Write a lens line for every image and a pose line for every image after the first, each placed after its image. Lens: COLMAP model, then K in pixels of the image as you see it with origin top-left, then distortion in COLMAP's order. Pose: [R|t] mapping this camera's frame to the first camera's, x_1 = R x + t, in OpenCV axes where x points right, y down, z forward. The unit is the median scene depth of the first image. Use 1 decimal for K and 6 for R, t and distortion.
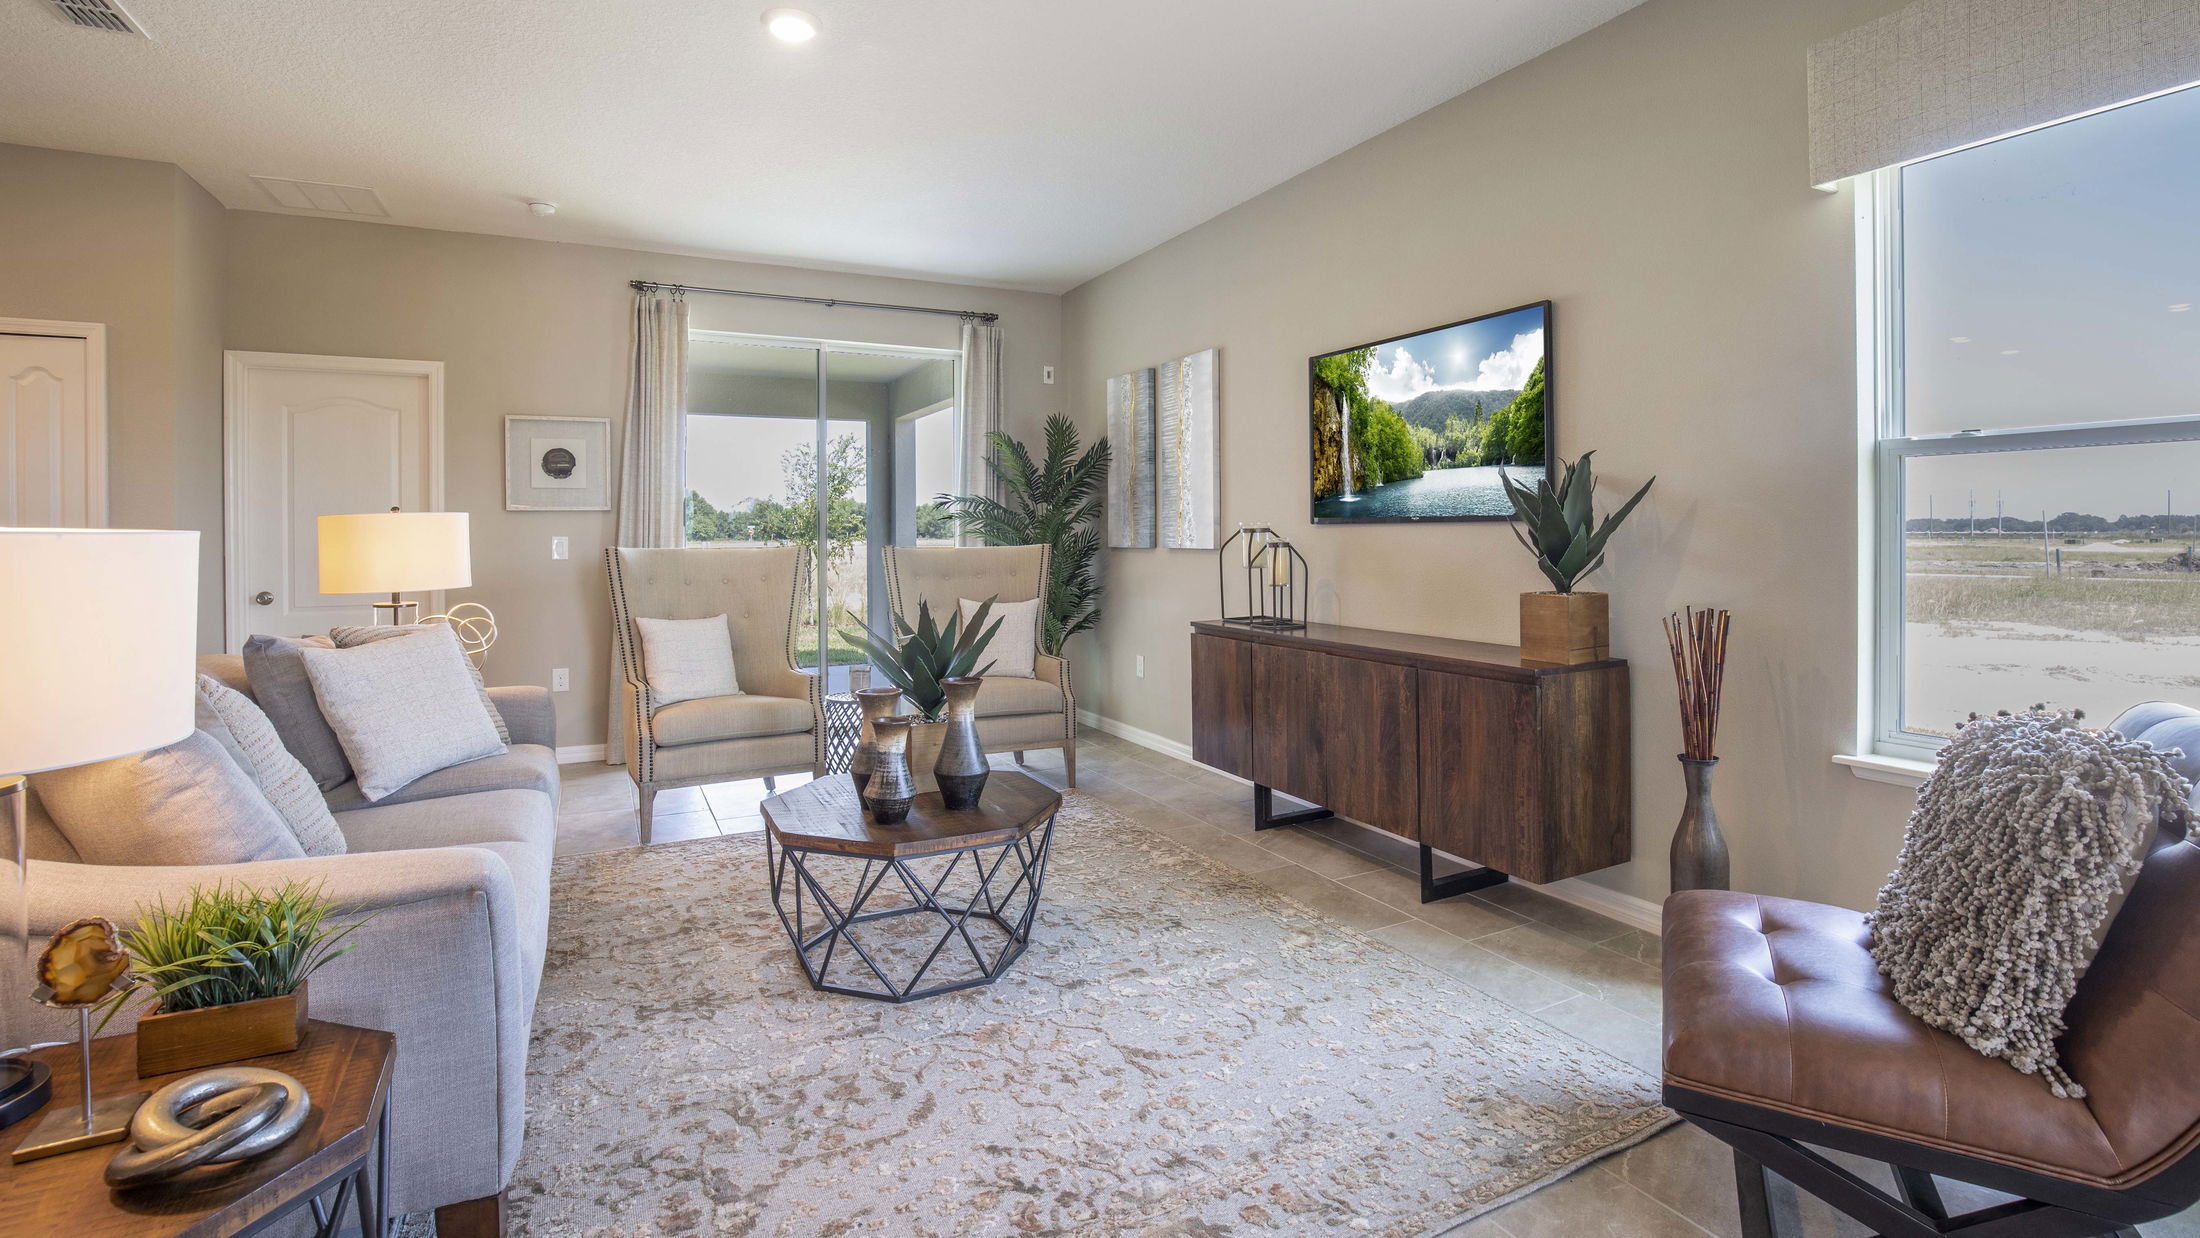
lens RADIAL K [[1012.0, 0, 1132.1], [0, 1012.0, 533.0], [0, 0, 1]] dist [-0.031141, 0.001496]
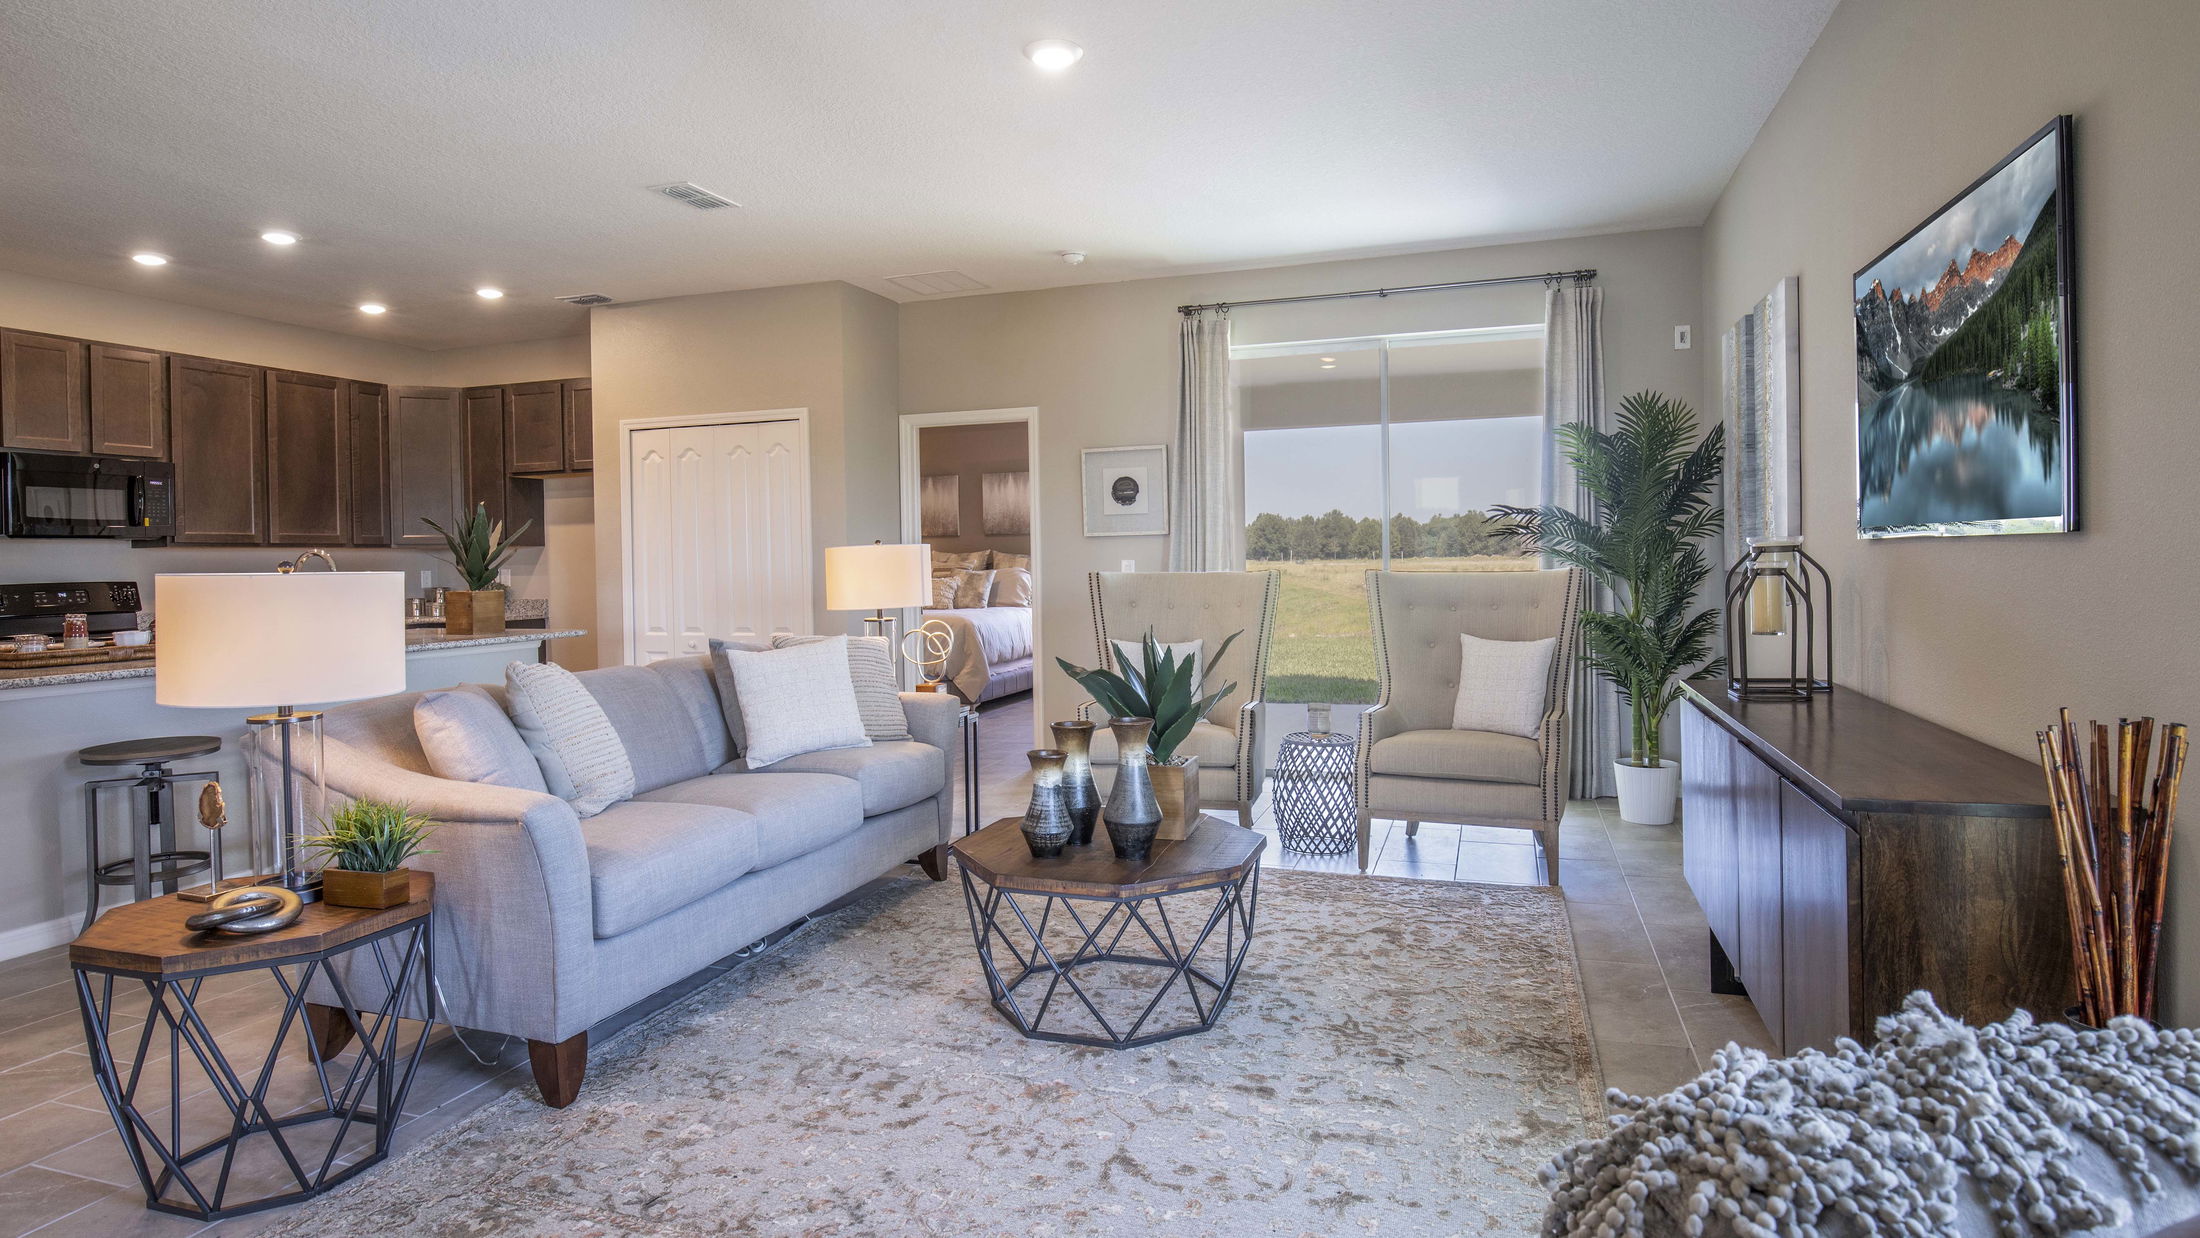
lens RADIAL K [[1175.0, 0, 1102.4], [0, 1175.0, 568.5], [0, 0, 1]] dist [-0.019223, 0.000778]
pose [[0.686711, 0.001896, -0.726928, 0.394827], [0.011995, 0.999831, 0.013939, -0.006315], [0.726832, -0.018292, 0.686572, 0.159895]]
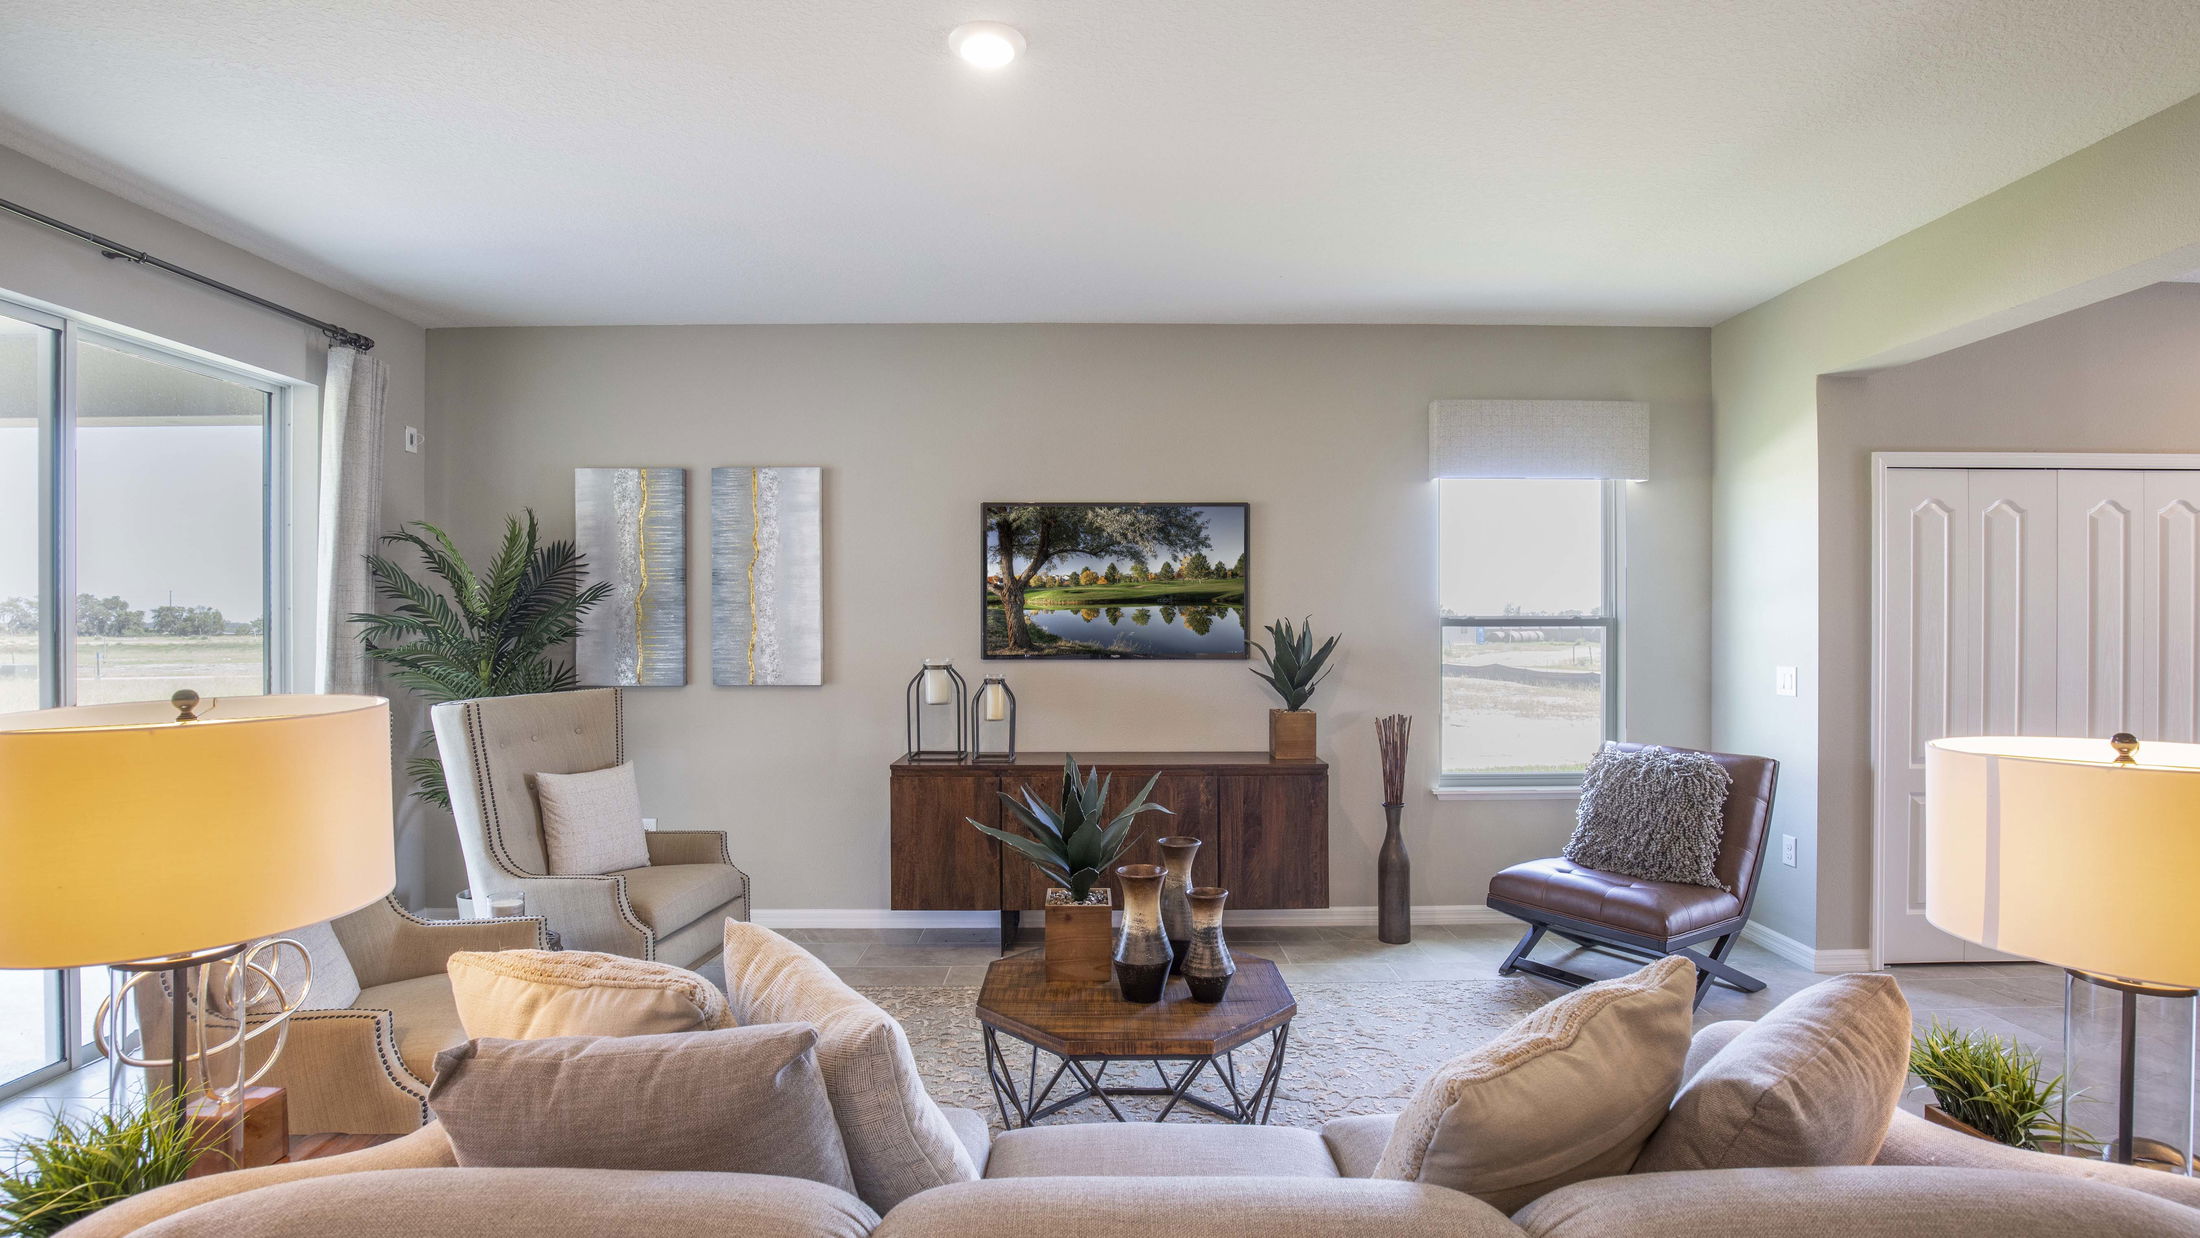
lens RADIAL K [[1012.0, 0, 1095.5], [0, 1012.0, 621.5], [0, 0, 1]] dist [-0.031141, 0.001496]
pose [[0.464680, 0.016866, 0.885318, -0.744520], [-0.001919, 0.999835, -0.018041, -0.031500], [-0.885476, 0.006684, 0.464636, 0.423925]]
